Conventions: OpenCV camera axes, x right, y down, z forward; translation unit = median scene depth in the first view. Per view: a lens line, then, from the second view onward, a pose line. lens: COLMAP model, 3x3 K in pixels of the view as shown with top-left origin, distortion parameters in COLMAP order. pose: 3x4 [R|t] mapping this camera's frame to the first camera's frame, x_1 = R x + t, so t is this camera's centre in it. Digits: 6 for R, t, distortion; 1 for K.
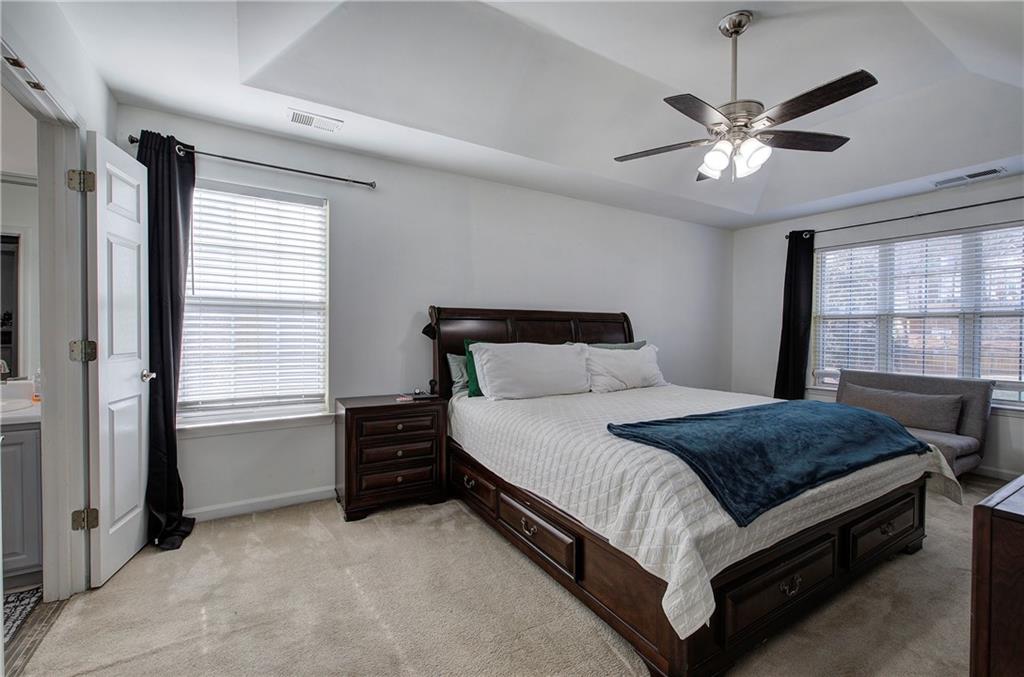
lens RADIAL K [[434.0, 0, 514.3], [0, 434.0, 337.8], [0, 0, 1]] dist [-0.000986, 0.000063]
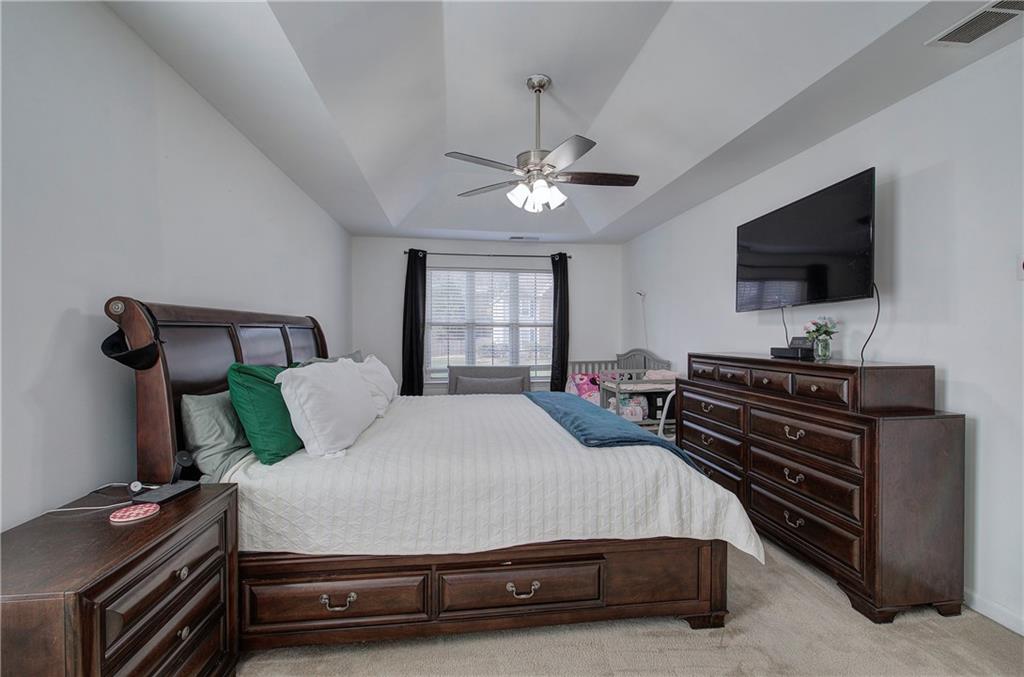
lens RADIAL K [[434.0, 0, 515.2], [0, 434.0, 335.2], [0, 0, 1]] dist [-0.000986, 0.000063]
pose [[0.390196, -0.011452, 0.920661, -0.408283], [0.013870, 0.999882, 0.006559, -0.026199], [-0.920627, 0.010210, 0.390309, 0.392914]]
